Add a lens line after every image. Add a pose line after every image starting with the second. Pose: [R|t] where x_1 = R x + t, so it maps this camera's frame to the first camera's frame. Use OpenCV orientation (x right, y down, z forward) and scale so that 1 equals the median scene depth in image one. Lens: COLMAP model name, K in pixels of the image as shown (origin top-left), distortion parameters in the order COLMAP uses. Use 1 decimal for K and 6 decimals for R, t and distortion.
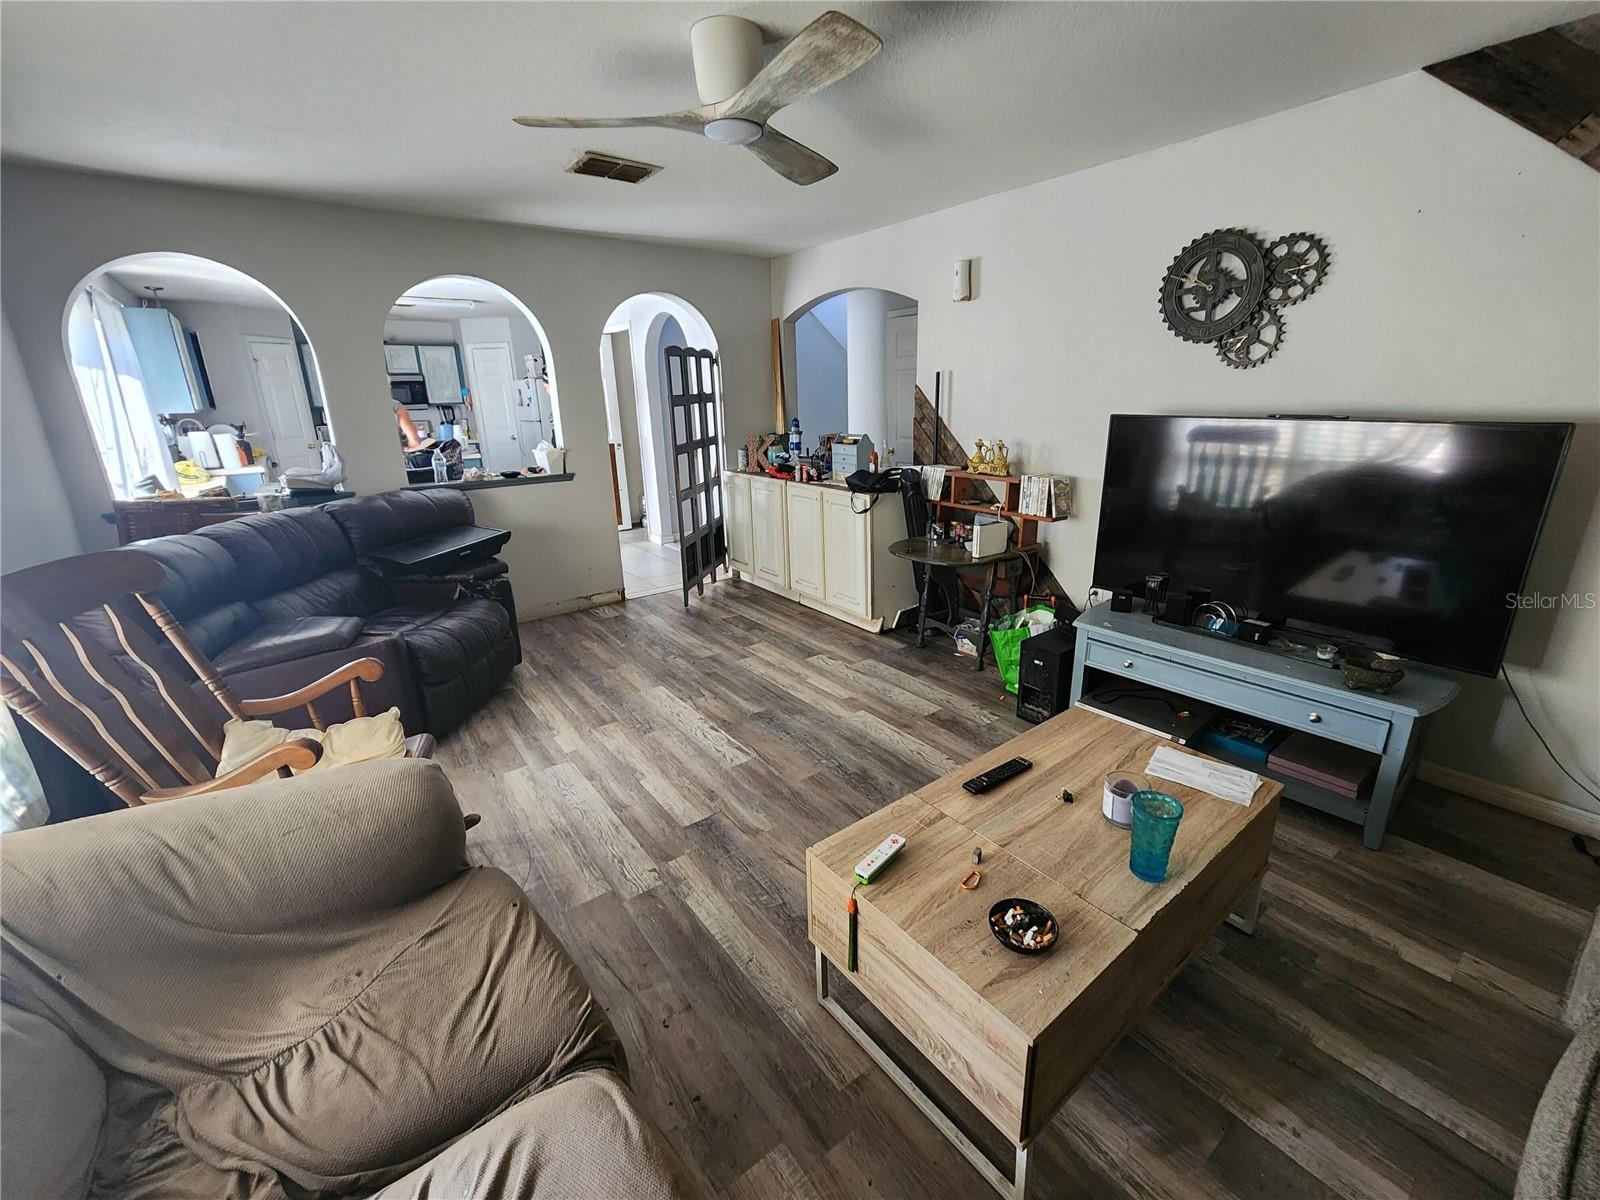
lens RADIAL K [[651.3, 0, 808.7], [0, 651.3, 594.0], [0, 0, 1]] dist [0.002157, 0.000062]
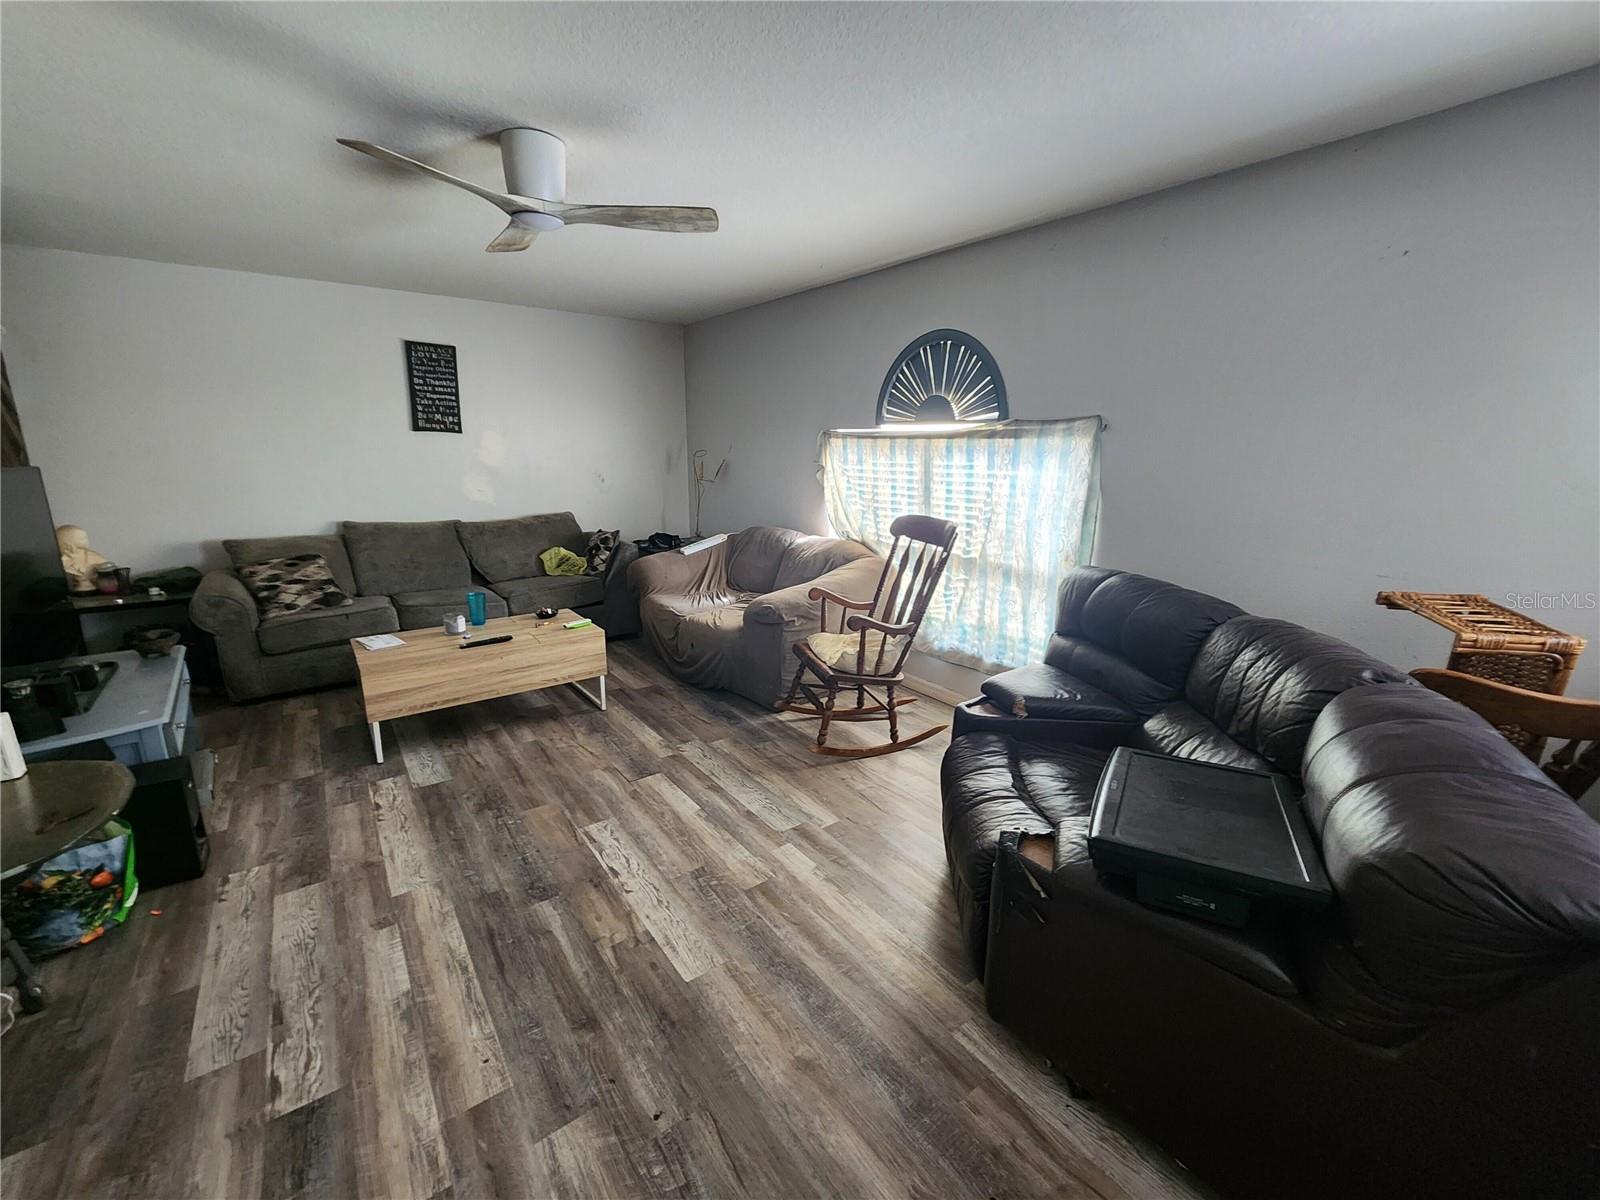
lens RADIAL K [[651.3, 0, 801.7], [0, 651.3, 605.7], [0, 0, 1]] dist [0.002157, 0.000062]
pose [[-0.999899, 0.005937, 0.012906, -0.390947], [0.011779, 0.854367, 0.519537, -0.474248], [-0.007942, 0.519636, -0.854351, 1.539814]]
